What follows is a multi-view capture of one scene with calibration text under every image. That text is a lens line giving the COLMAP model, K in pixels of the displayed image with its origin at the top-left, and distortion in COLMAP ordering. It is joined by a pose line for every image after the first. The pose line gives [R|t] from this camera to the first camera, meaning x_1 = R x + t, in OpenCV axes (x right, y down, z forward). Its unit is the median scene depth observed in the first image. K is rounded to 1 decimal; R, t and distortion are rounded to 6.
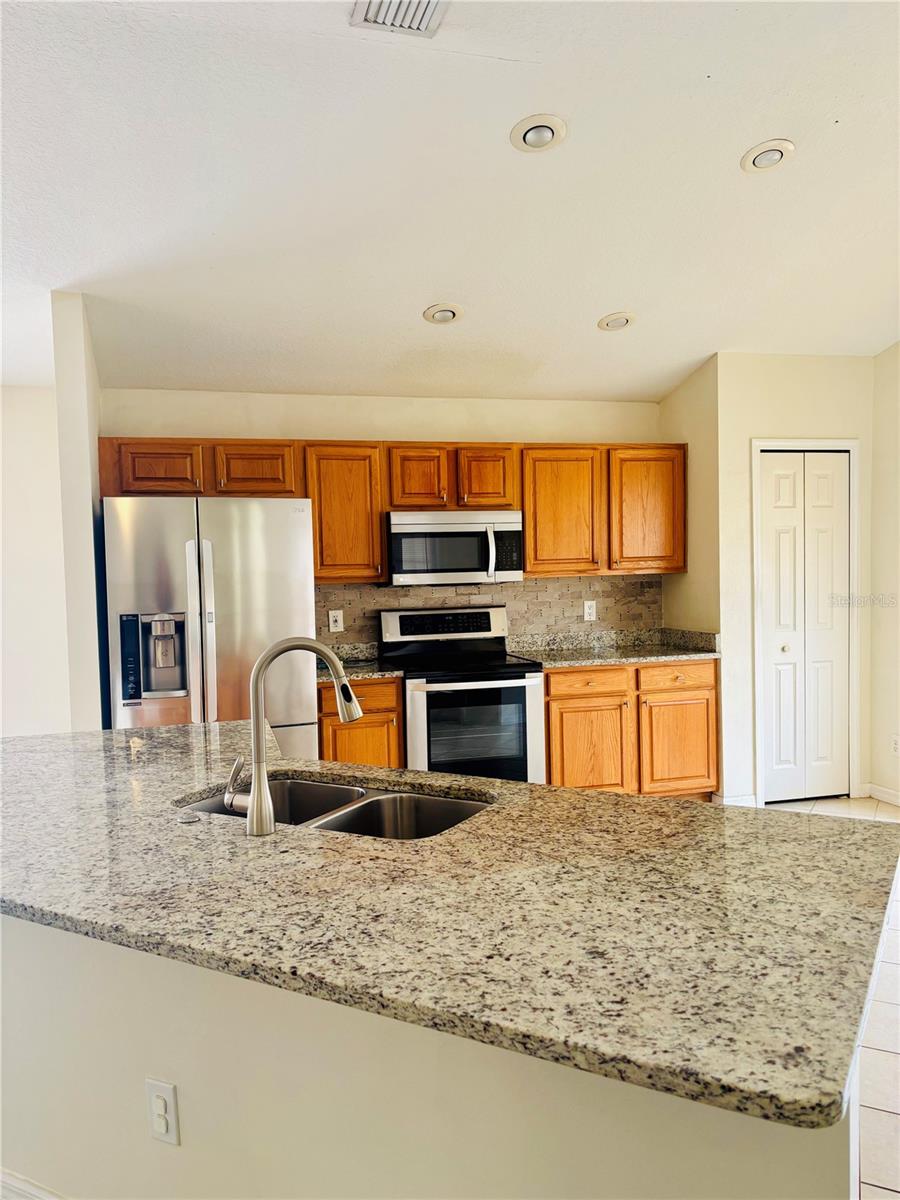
lens RADIAL K [[910.1, 0, 439.7], [0, 910.1, 603.1], [0, 0, 1]] dist [0.197944, -0.423088]
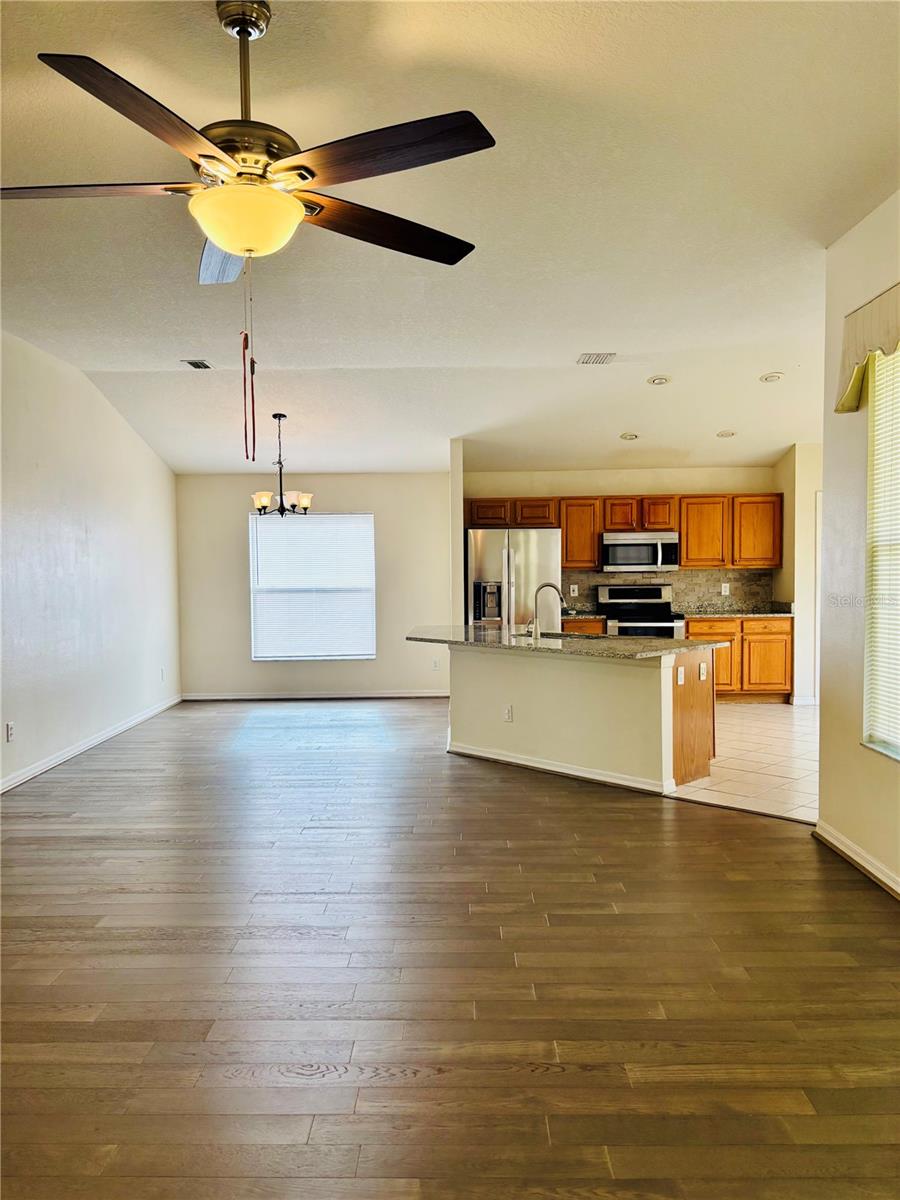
lens RADIAL K [[899.1, 0, 443.1], [0, 899.1, 611.0], [0, 0, 1]] dist [0.065200, -0.074487]
pose [[0.958163, 0.030342, -0.284611, 0.158401], [-0.025796, 0.999473, 0.019709, 0.032789], [0.285059, -0.011542, 0.958441, -0.862085]]
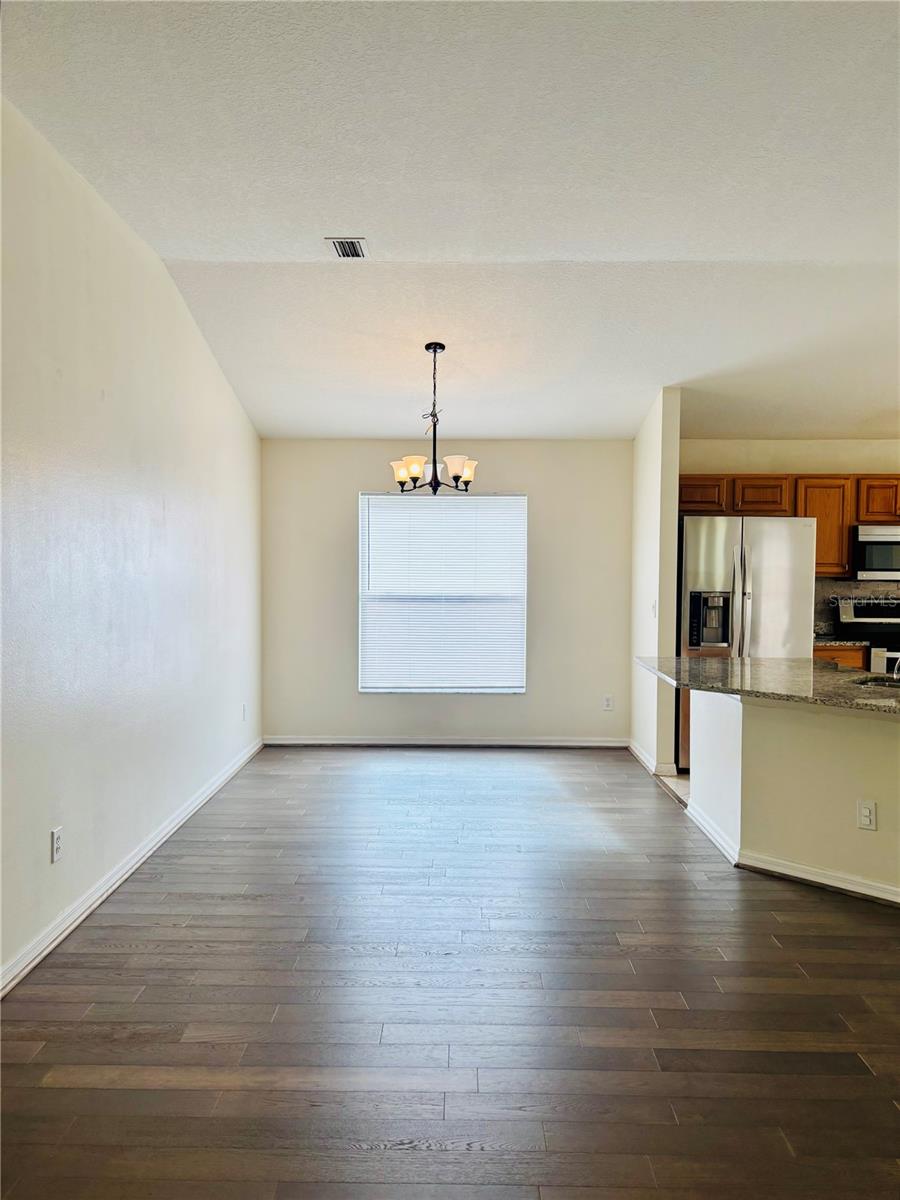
lens RADIAL K [[918.5, 0, 449.9], [0, 918.5, 612.5], [0, 0, 1]] dist [0.015727, -0.002701]
pose [[0.957501, 0.045652, -0.284796, -0.231805], [-0.041578, 0.998928, 0.020338, 0.025959], [0.285419, -0.007632, 0.958372, -0.479123]]
